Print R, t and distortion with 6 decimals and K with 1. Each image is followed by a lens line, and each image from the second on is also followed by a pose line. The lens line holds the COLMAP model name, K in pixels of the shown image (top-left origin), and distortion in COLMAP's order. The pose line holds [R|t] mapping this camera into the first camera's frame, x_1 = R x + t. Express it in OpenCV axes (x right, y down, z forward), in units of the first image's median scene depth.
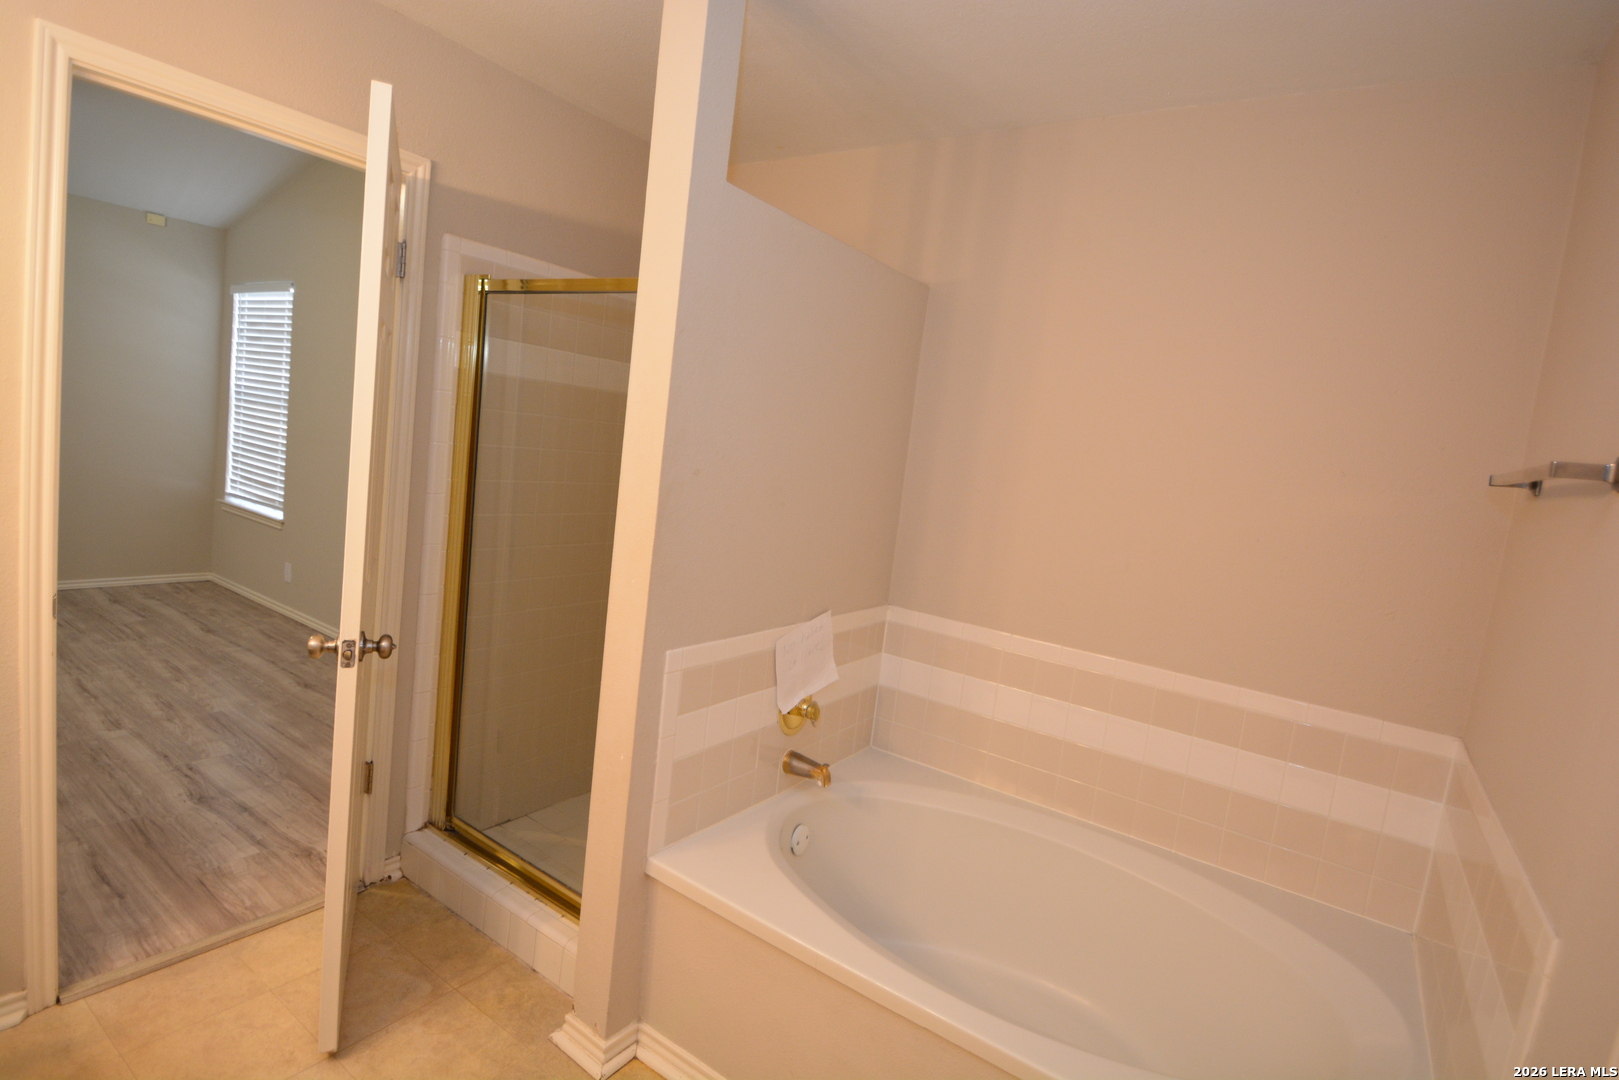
lens RADIAL K [[799.3, 0, 794.5], [0, 799.3, 532.0], [0, 0, 1]] dist [0.006265, -0.023765]
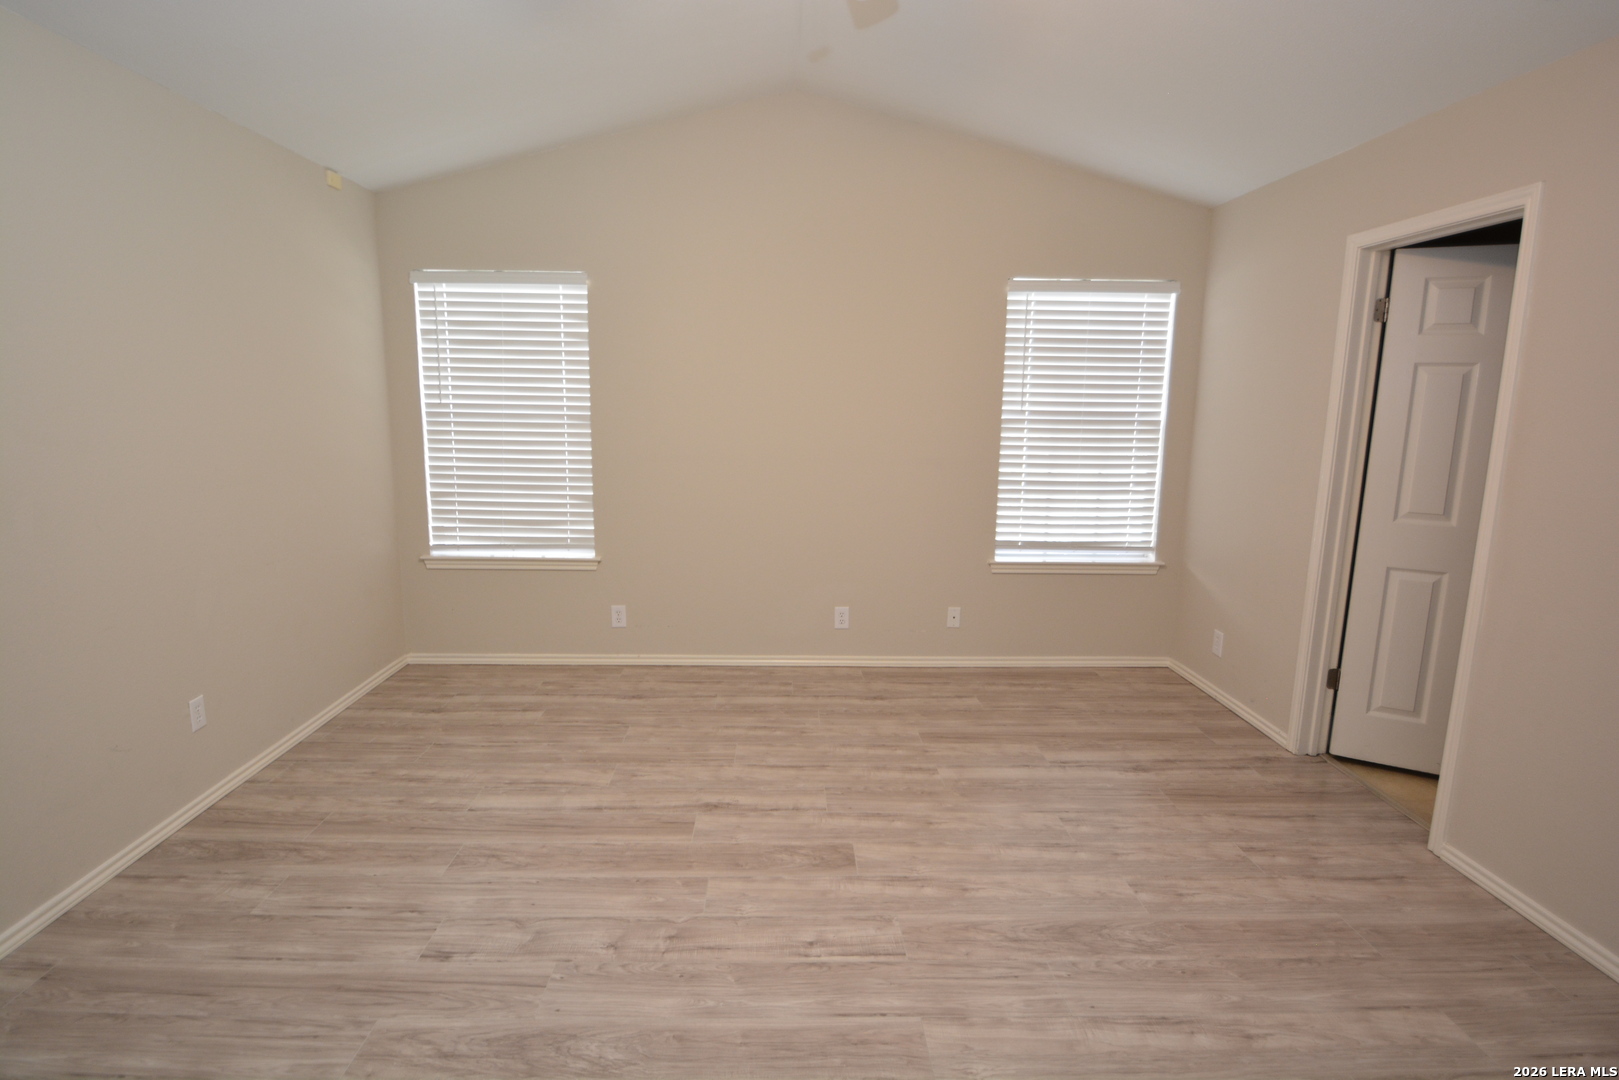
lens RADIAL K [[799.3, 0, 794.5], [0, 799.3, 532.0], [0, 0, 1]] dist [0.006265, -0.023765]
pose [[0.806462, -0.197661, 0.557269, -1.218856], [0.145946, 0.979852, 0.136341, -0.165438], [-0.572991, -0.028623, 0.819062, 0.240834]]
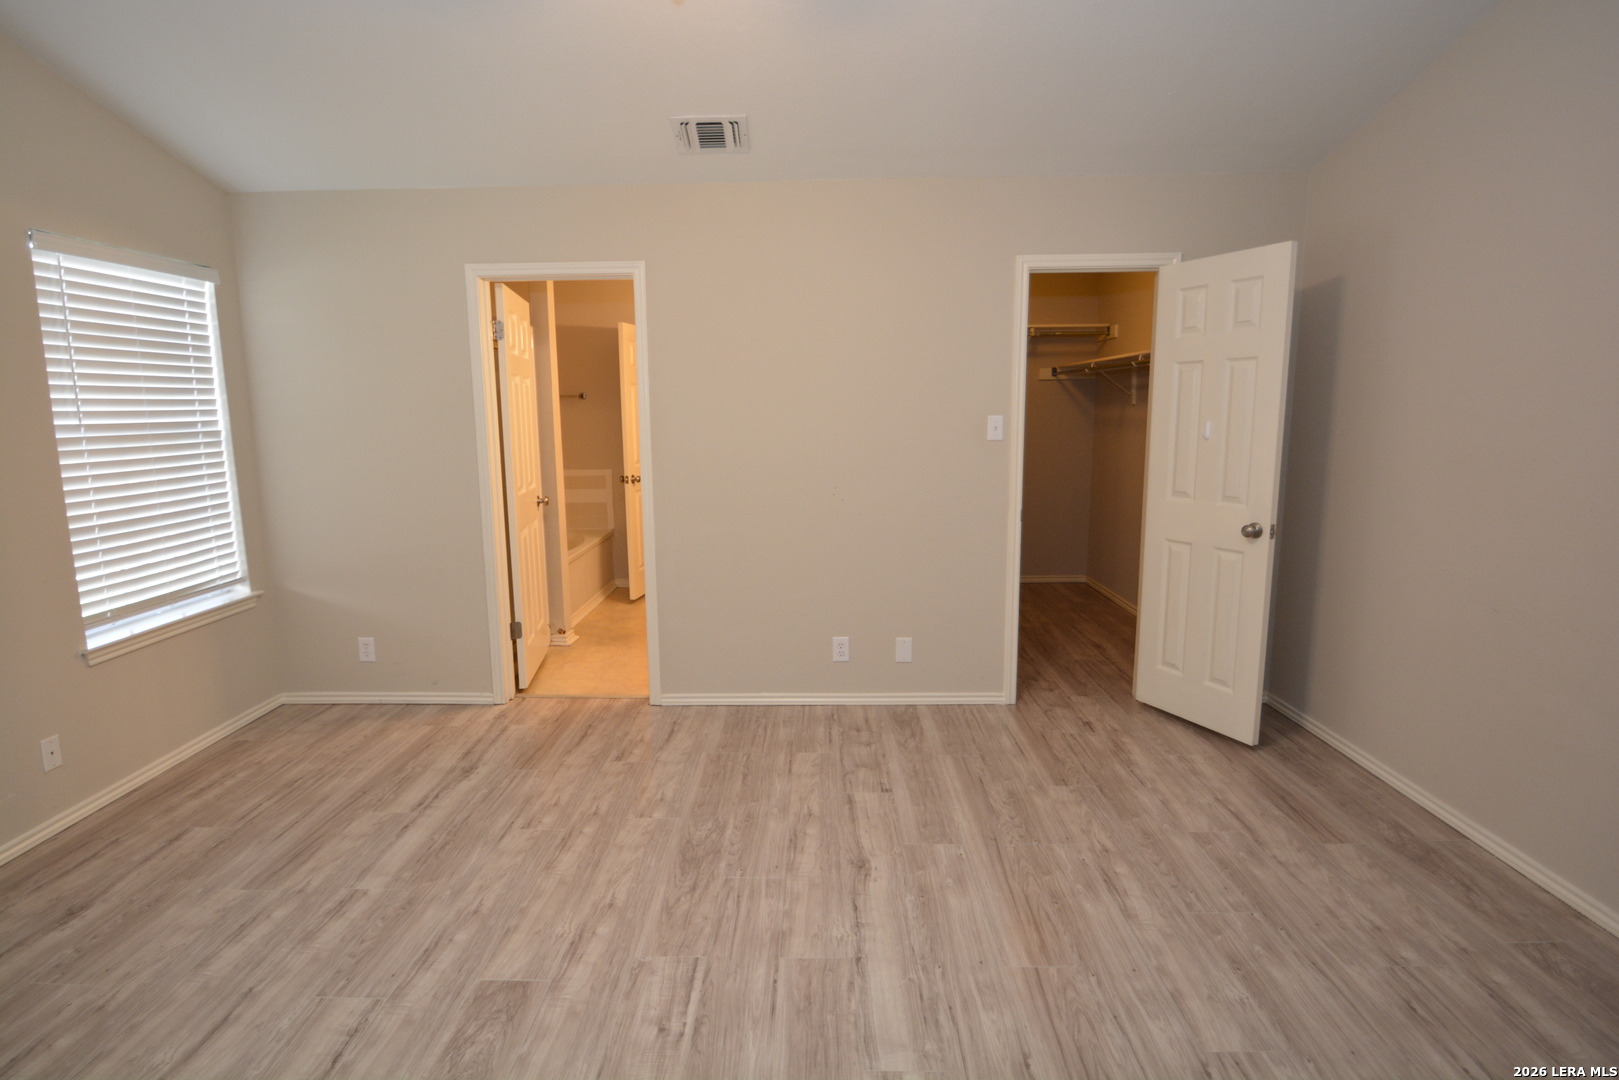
lens RADIAL K [[799.3, 0, 794.5], [0, 799.3, 532.0], [0, 0, 1]] dist [0.006265, -0.023765]
pose [[-0.546028, -0.235646, 0.803943, -1.316115], [0.041669, 0.950799, 0.306992, -0.237753], [-0.836730, 0.201126, -0.509344, 0.792945]]
